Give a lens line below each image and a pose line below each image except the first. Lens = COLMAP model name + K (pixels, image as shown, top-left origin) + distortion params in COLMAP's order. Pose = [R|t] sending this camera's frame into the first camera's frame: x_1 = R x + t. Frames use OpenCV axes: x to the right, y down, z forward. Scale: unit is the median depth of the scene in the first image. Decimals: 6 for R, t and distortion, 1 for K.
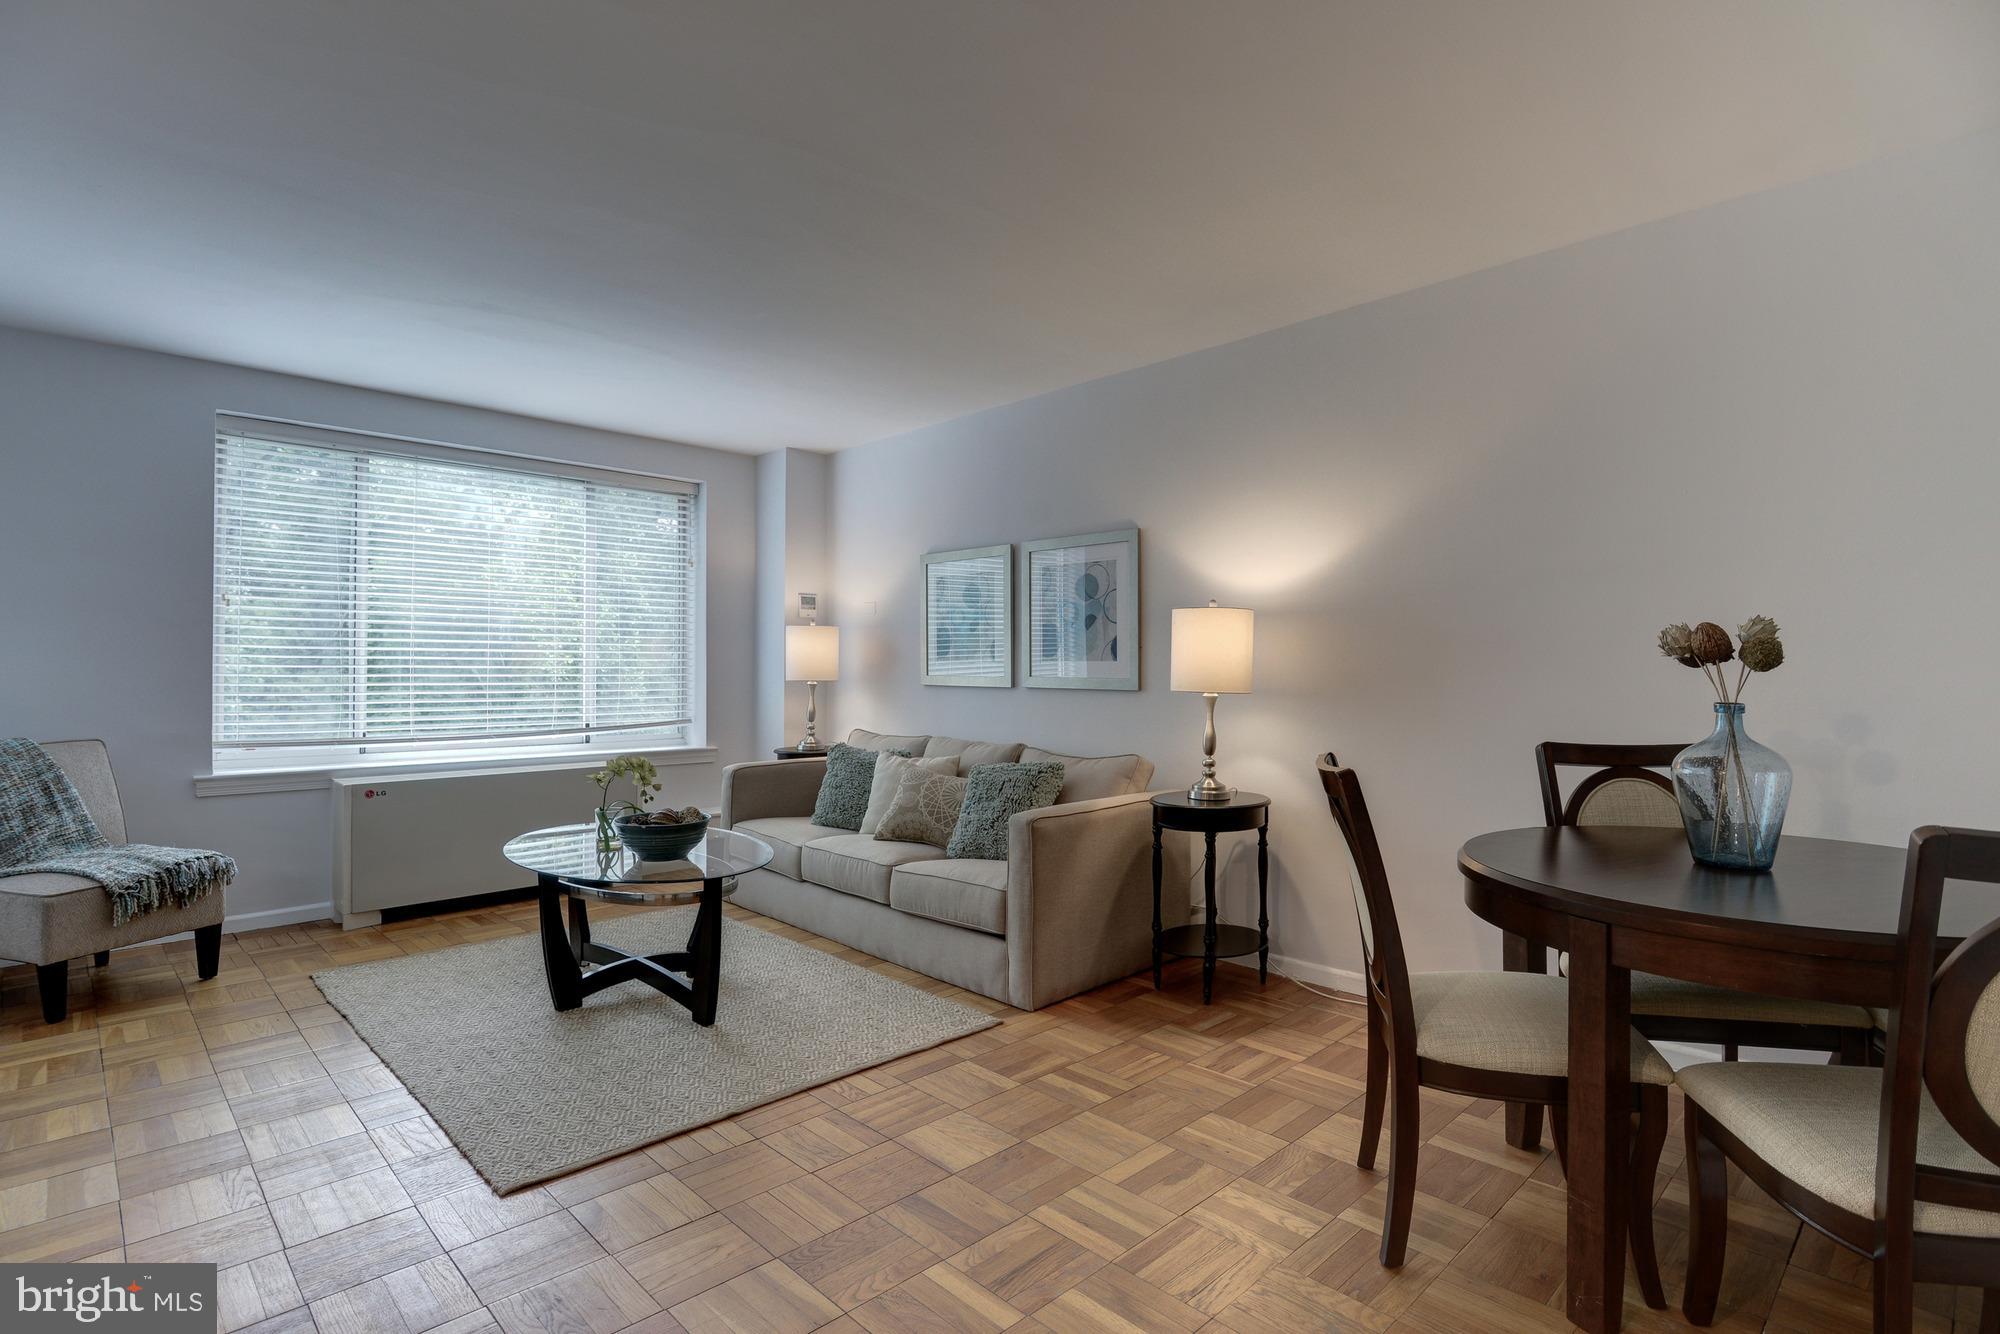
lens RADIAL K [[970.4, 0, 1000.0], [0, 970.4, 667.0], [0, 0, 1]] dist [-0.010360, 0.000015]
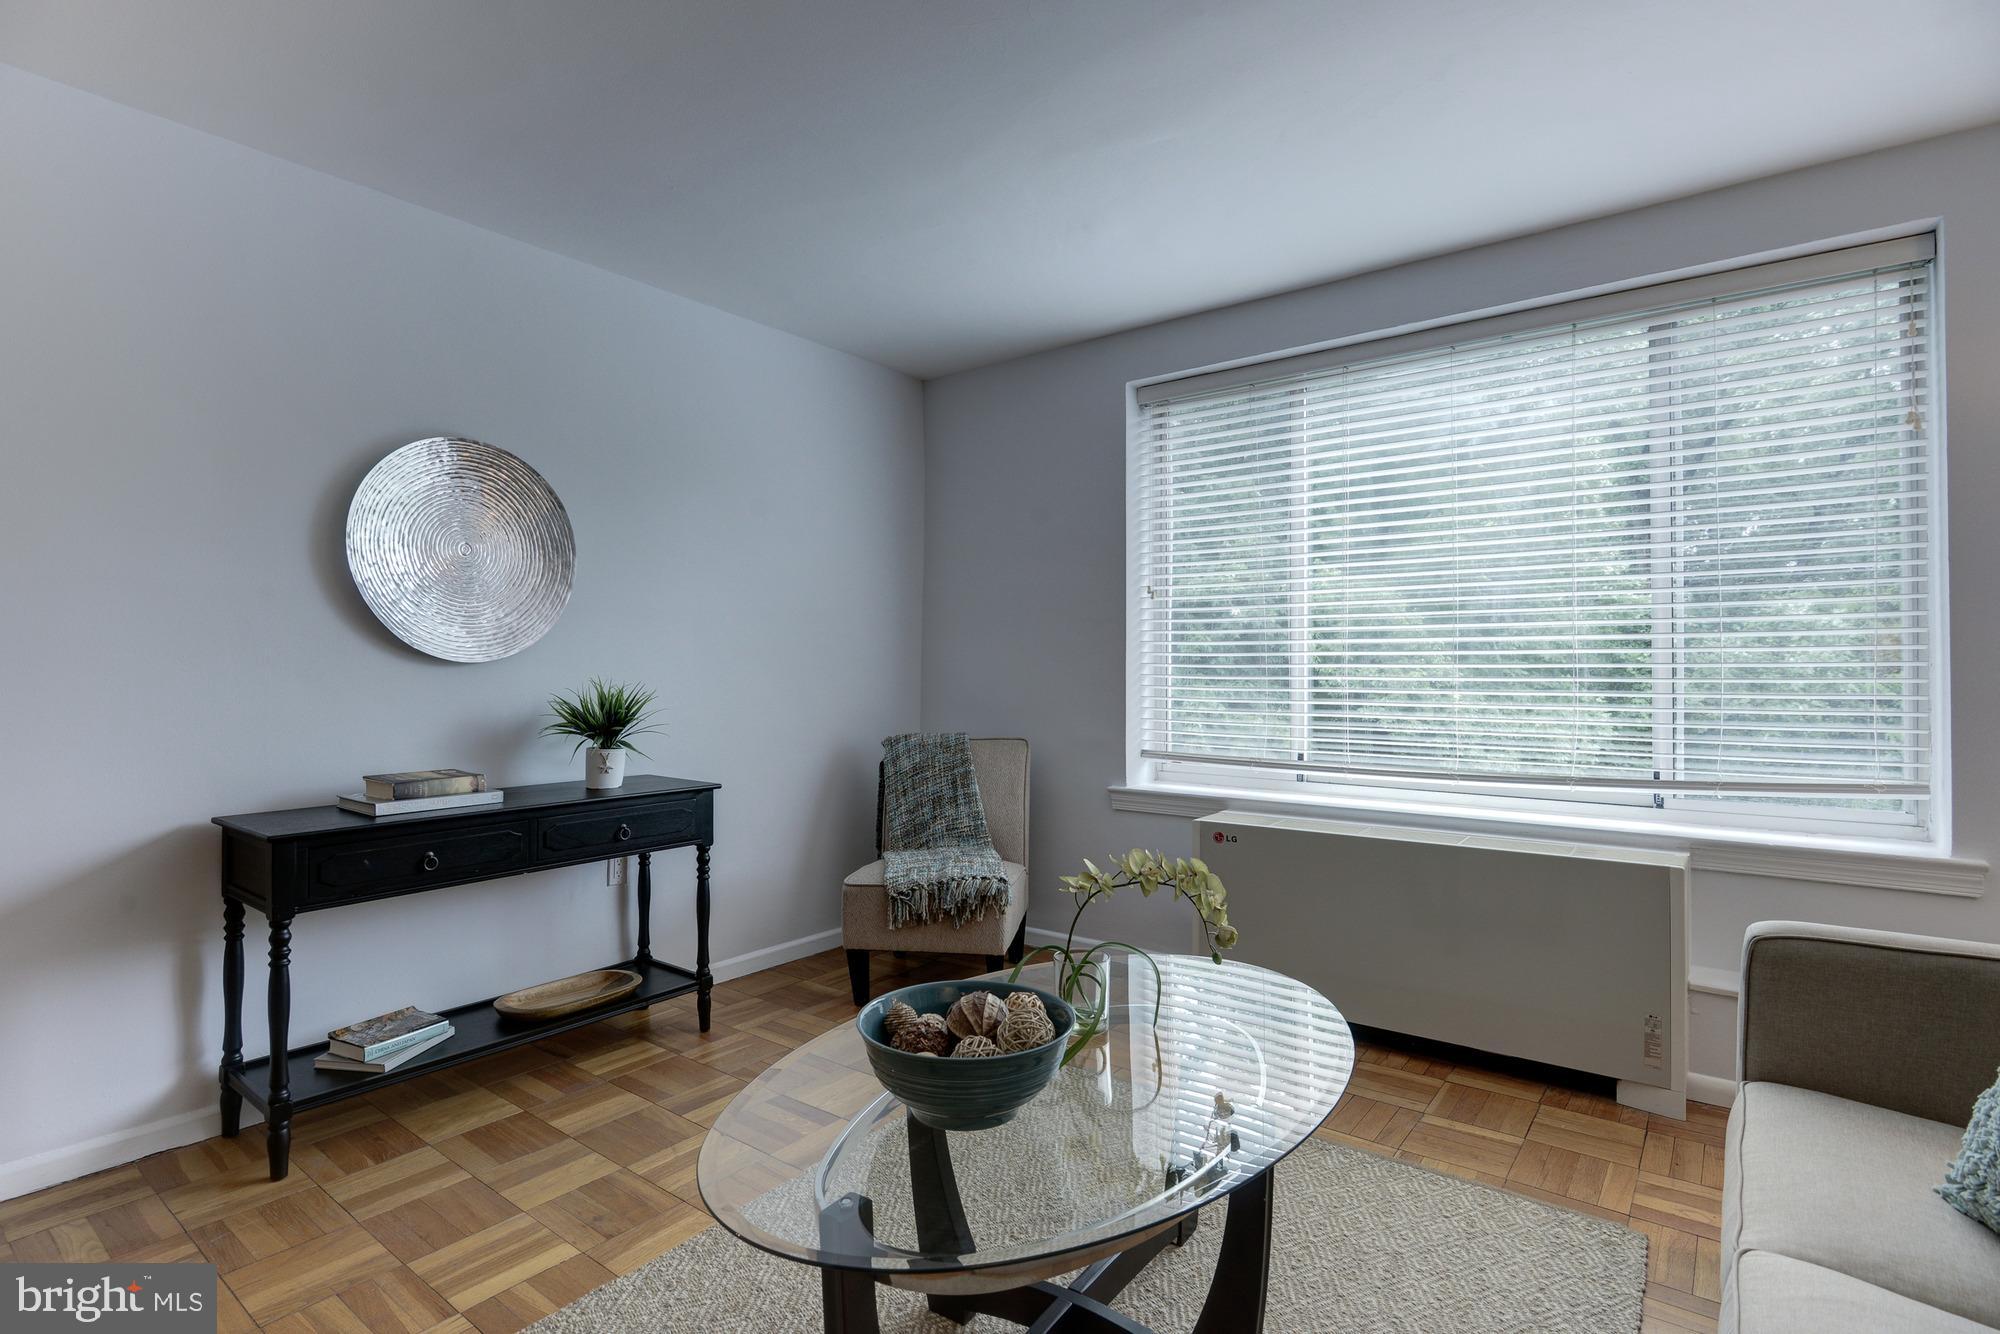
lens RADIAL K [[970.4, 0, 1000.0], [0, 970.4, 667.0], [0, 0, 1]] dist [-0.010360, 0.000015]
pose [[0.129964, -0.002039, -0.991517, 0.069459], [0.003459, 0.999993, -0.001603, 0.001209], [0.991513, -0.003221, 0.129970, 0.797520]]
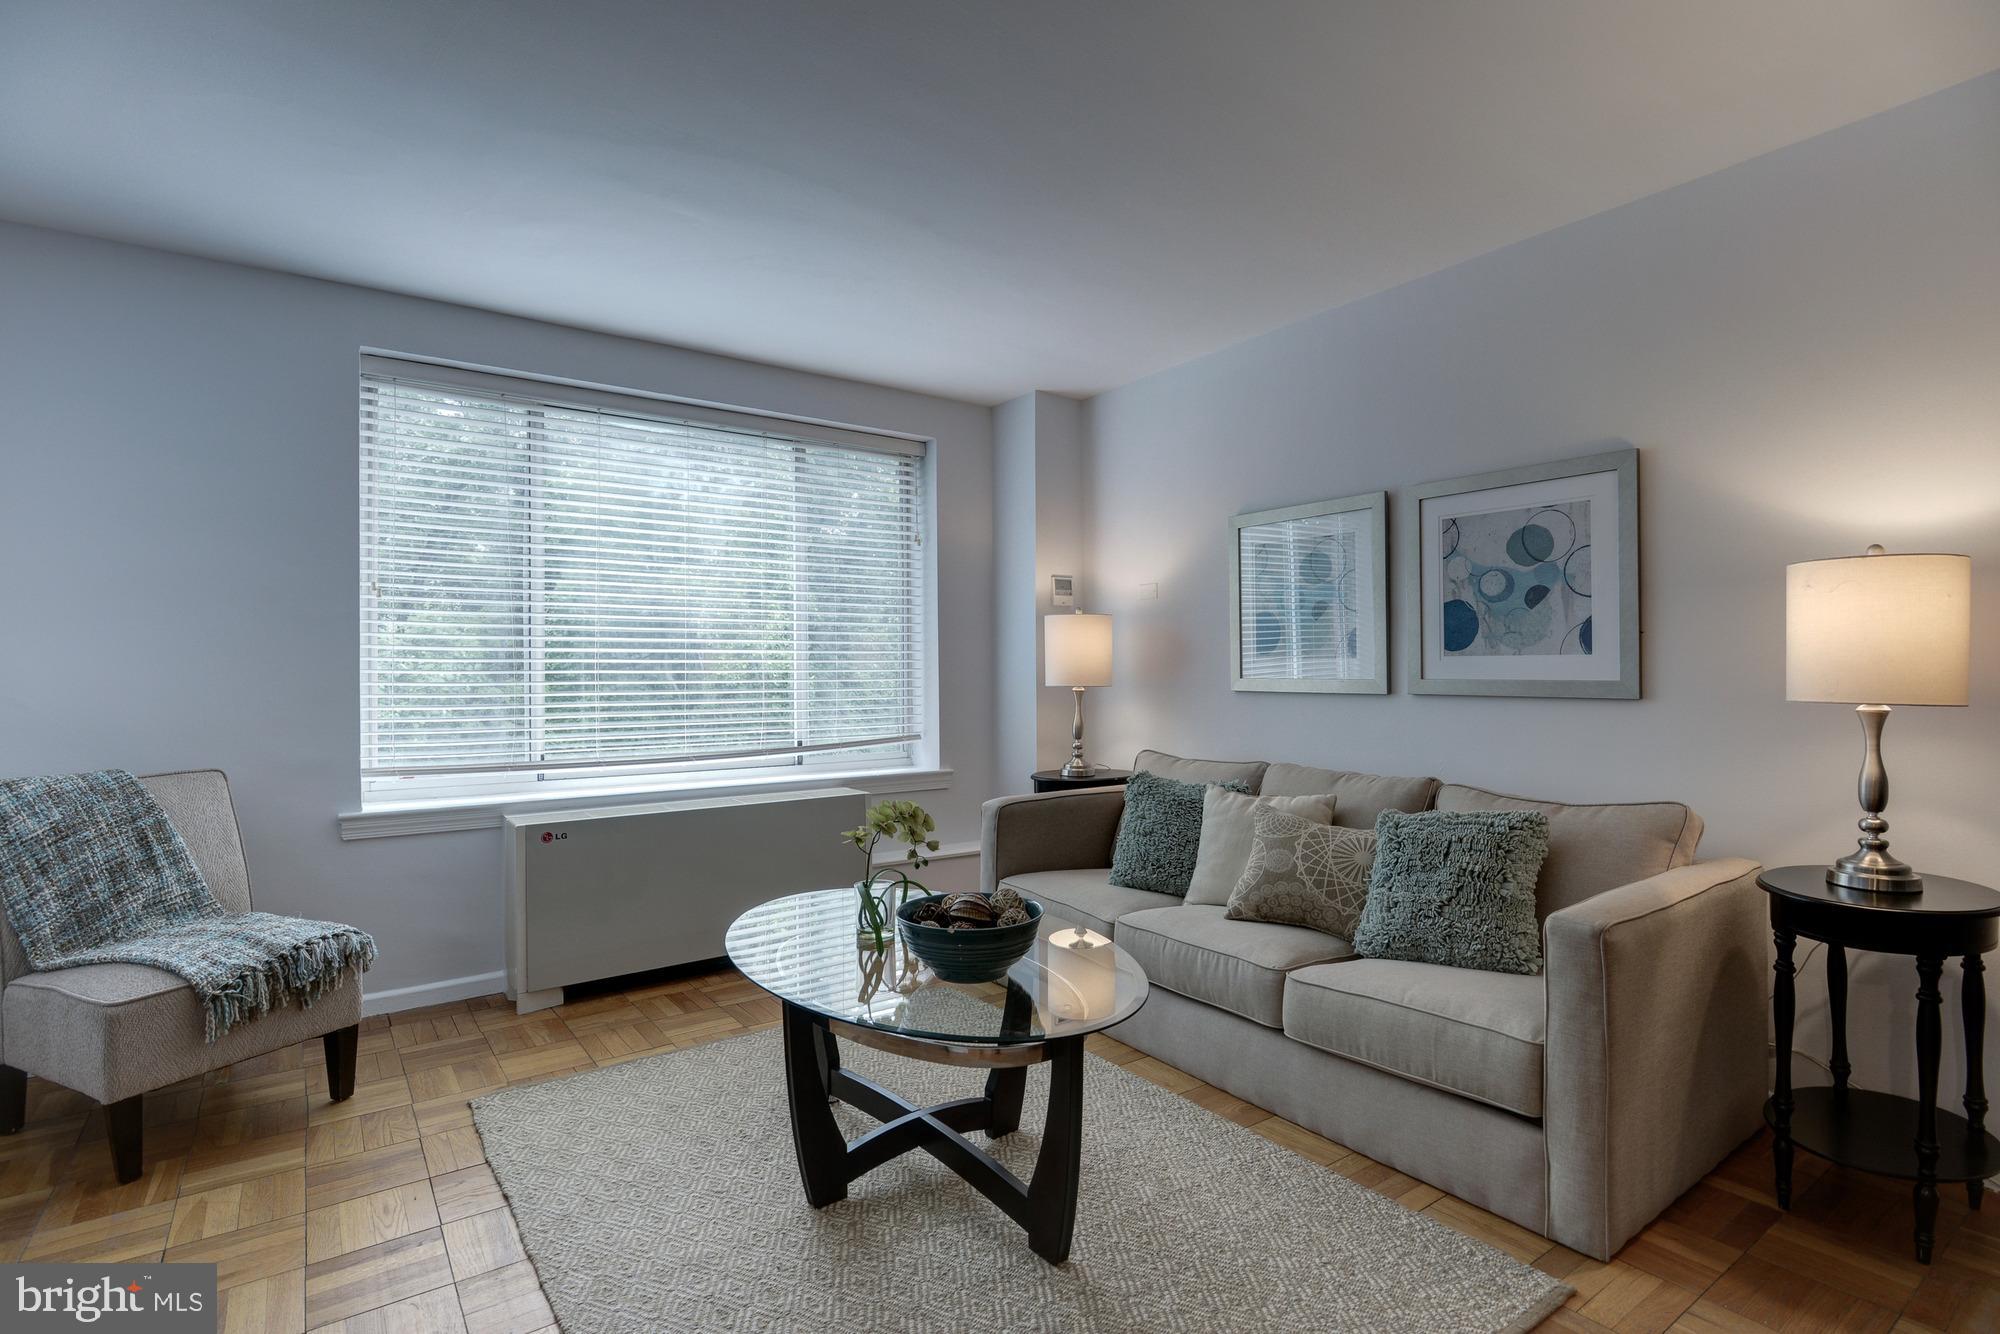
lens RADIAL K [[959.2, 0, 998.7], [0, 959.2, 675.9], [0, 0, 1]] dist [-0.013614, 0.000015]
pose [[0.988588, -0.007588, -0.150456, -0.195549], [0.008546, 0.999947, 0.005725, 0.001536], [0.150404, -0.006946, 0.988600, 0.325989]]
